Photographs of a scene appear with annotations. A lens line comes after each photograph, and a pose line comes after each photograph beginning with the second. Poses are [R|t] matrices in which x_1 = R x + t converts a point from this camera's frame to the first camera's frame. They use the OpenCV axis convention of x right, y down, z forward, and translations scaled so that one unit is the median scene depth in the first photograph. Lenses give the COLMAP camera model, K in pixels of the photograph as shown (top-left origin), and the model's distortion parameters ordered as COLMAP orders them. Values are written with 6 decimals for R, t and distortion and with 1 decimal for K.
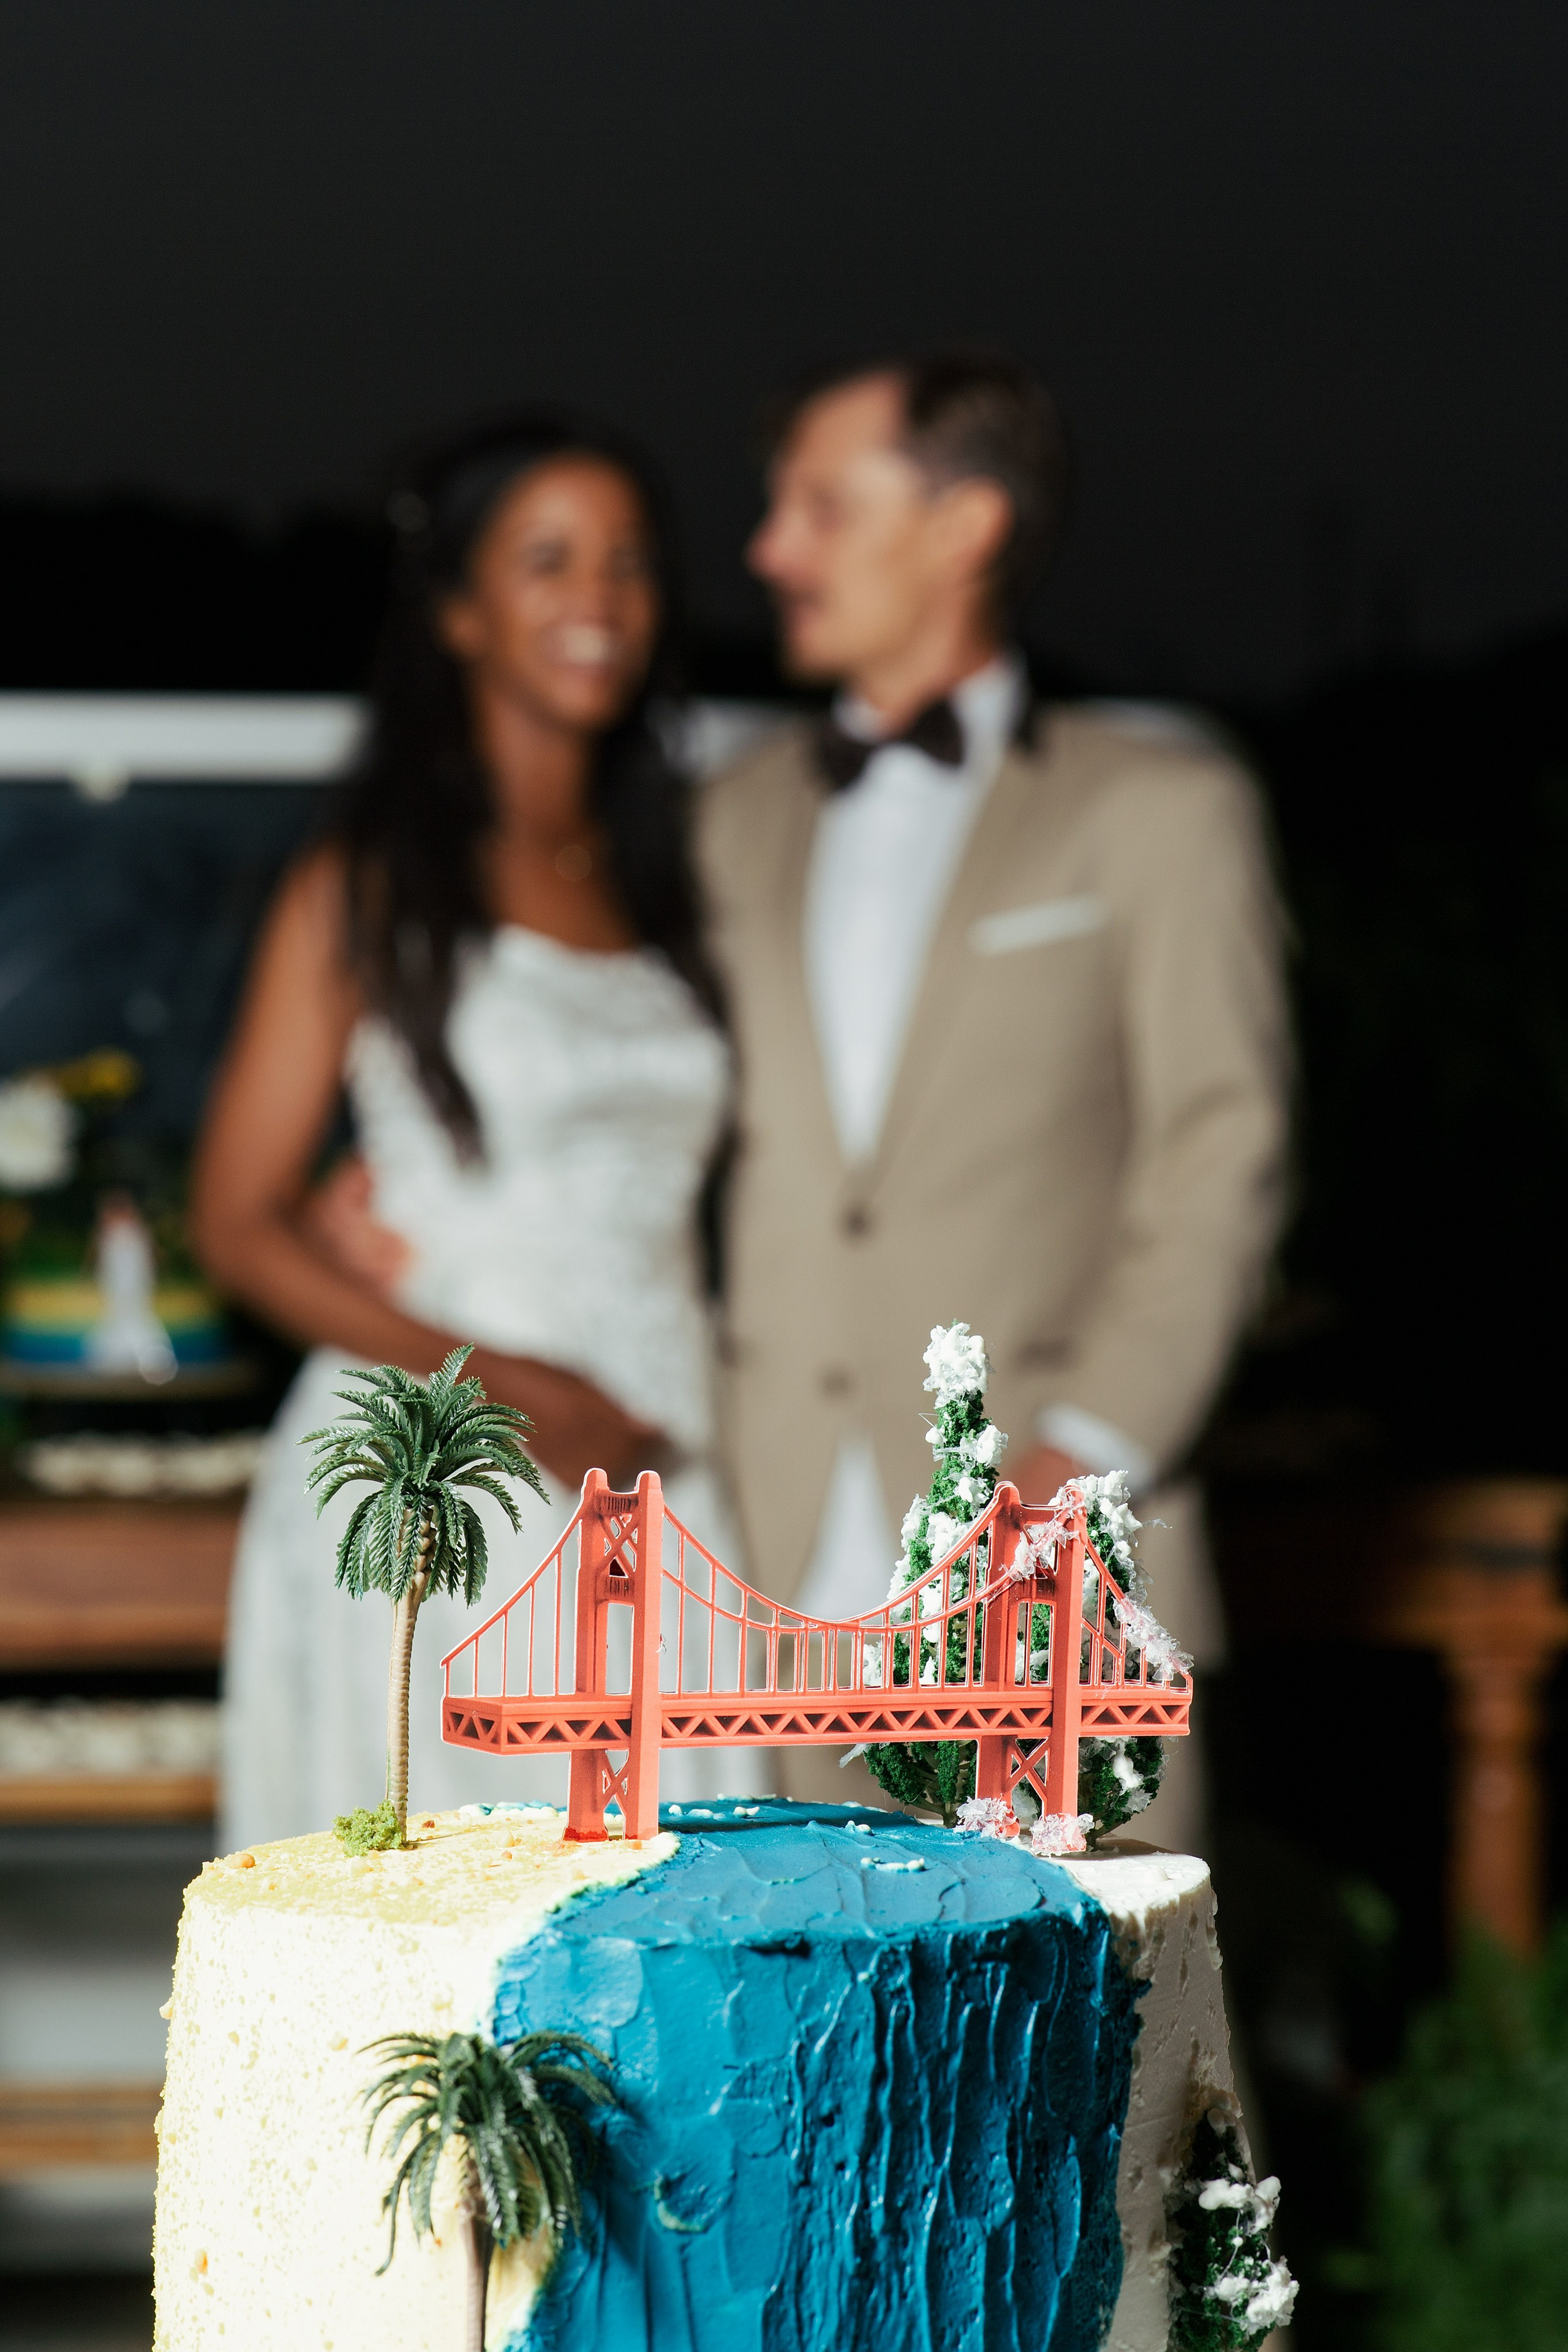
lens RADIAL K [[5722.3, 0, 784.0], [0, 5722.3, 1176.0], [0, 0, 1]] dist [0.531437, 0.762482]
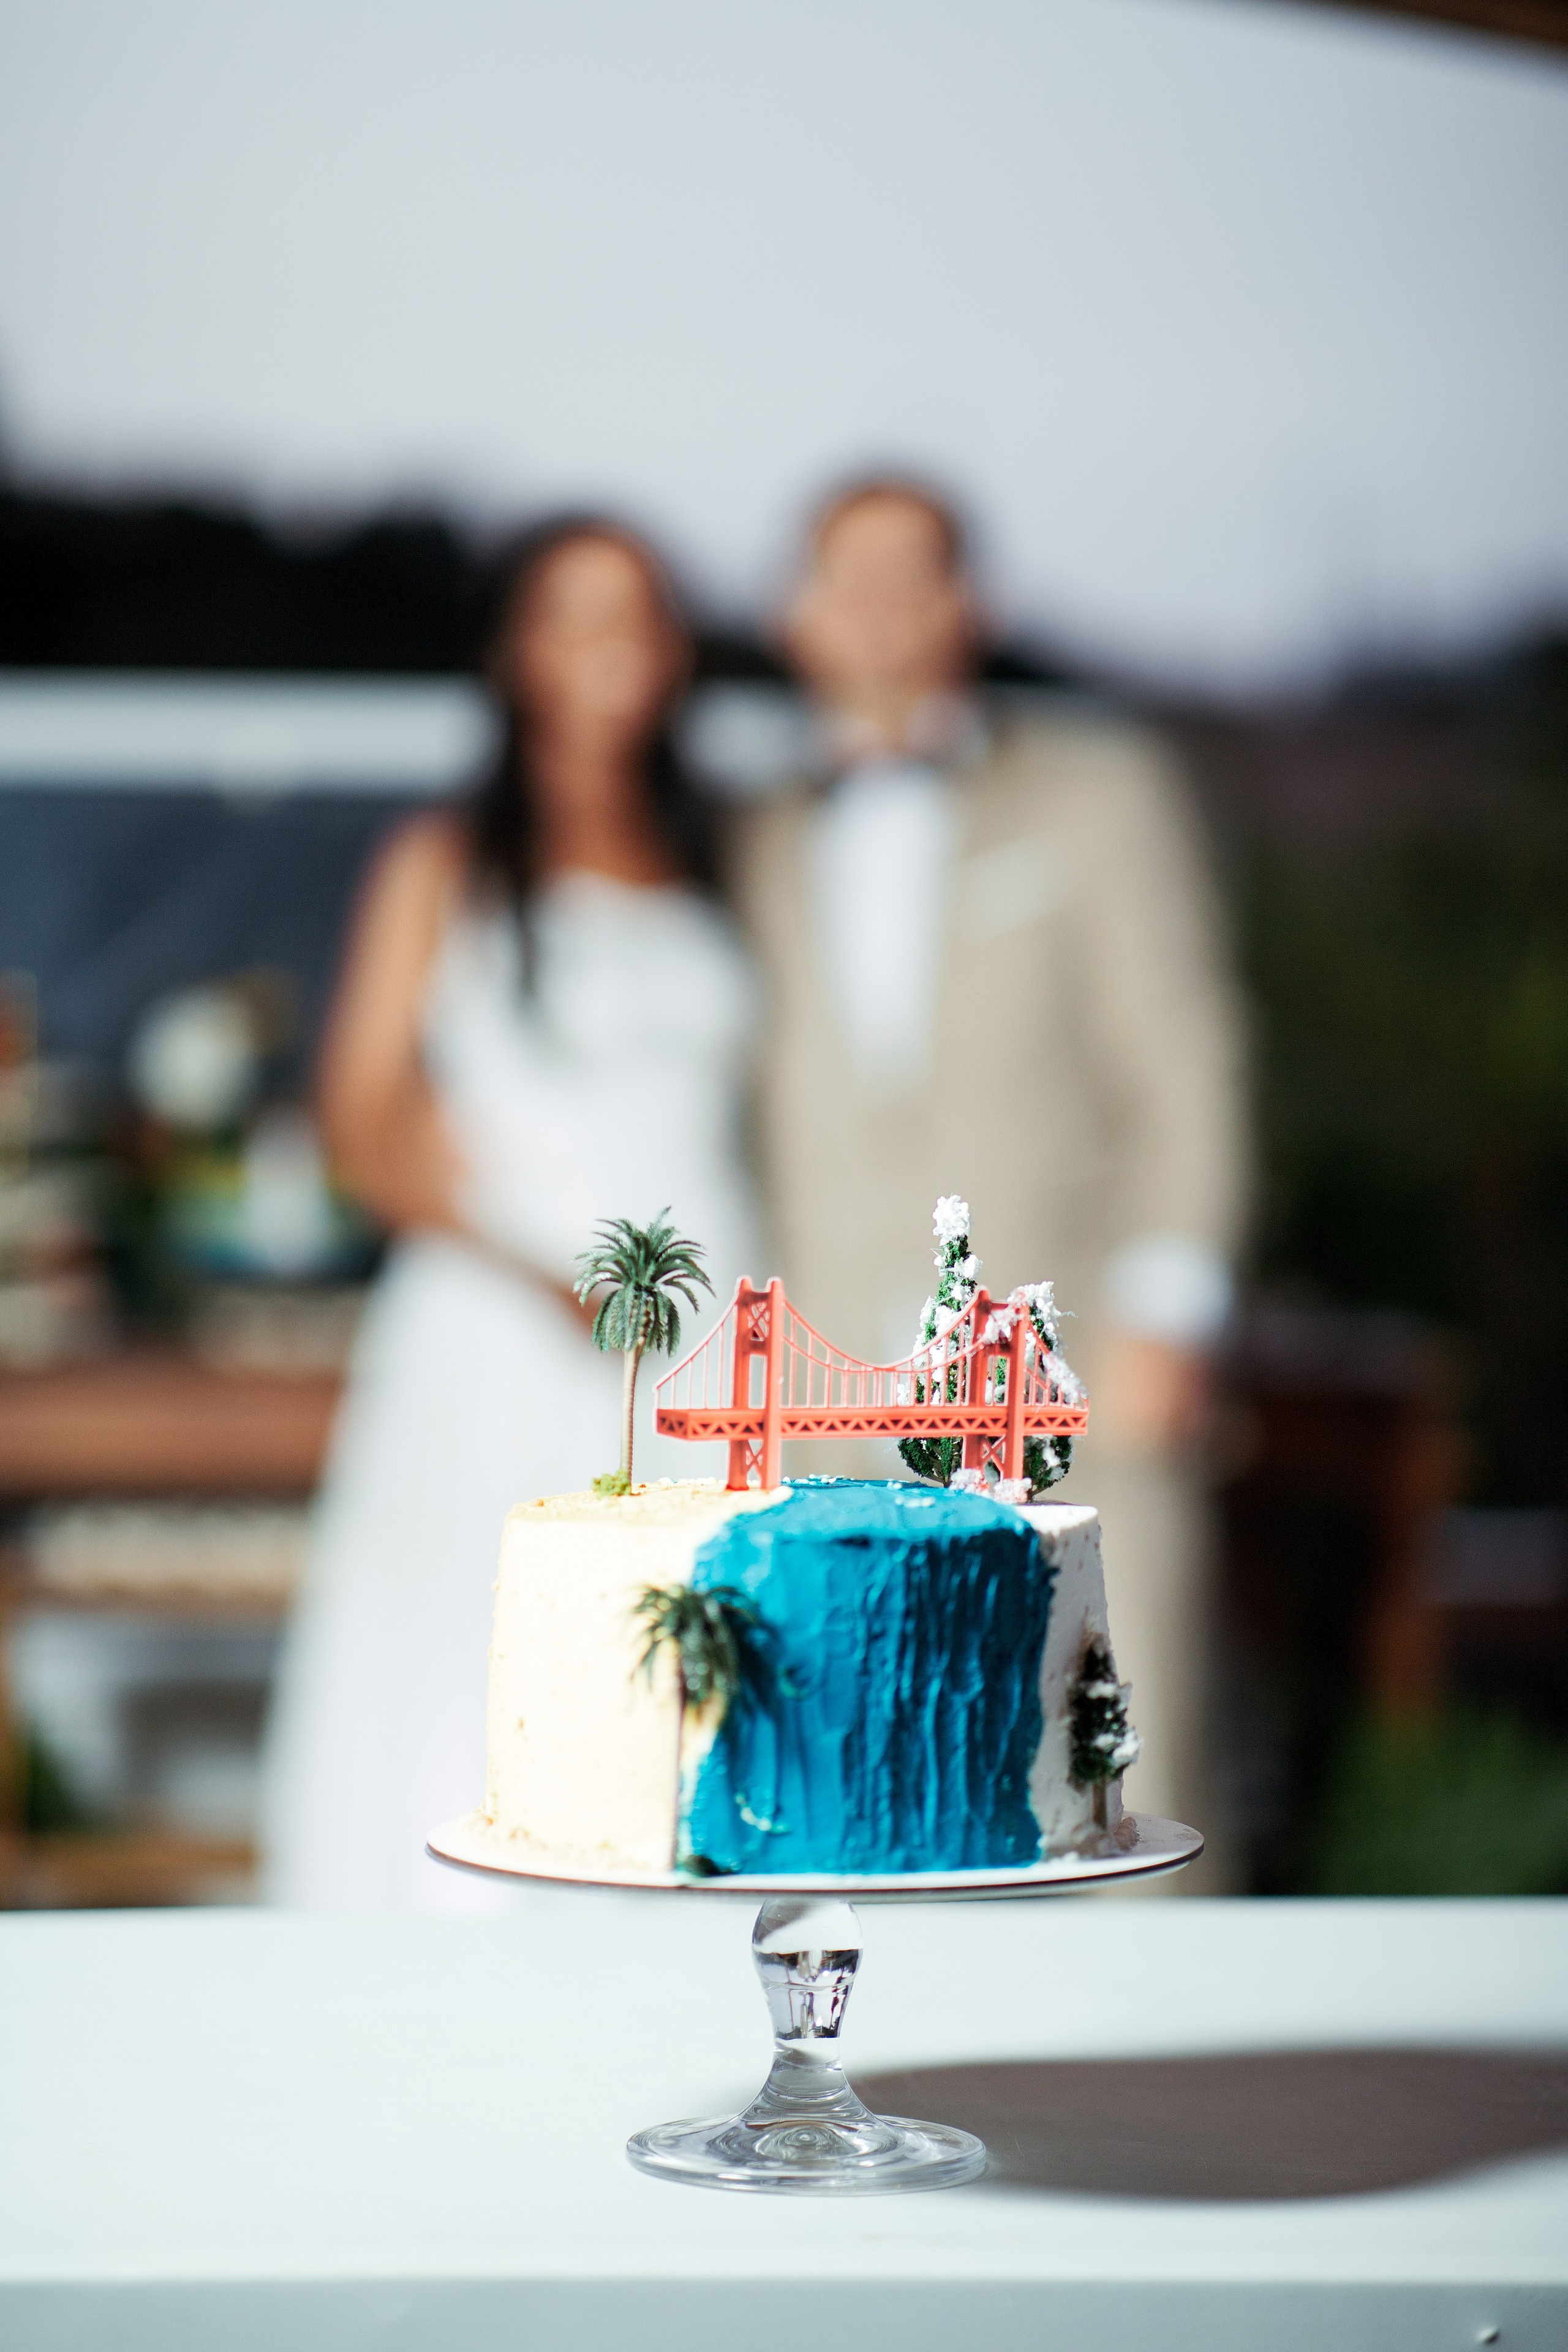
lens RADIAL K [[5722.3, 0, 784.0], [0, 5722.3, 1176.0], [0, 0, 1]] dist [0.531437, 0.762482]
pose [[0.999985, 0.004683, 0.002986, -0.025999], [-0.004729, 0.999867, 0.015625, -0.006448], [-0.002913, -0.015639, 0.999873, -0.722115]]
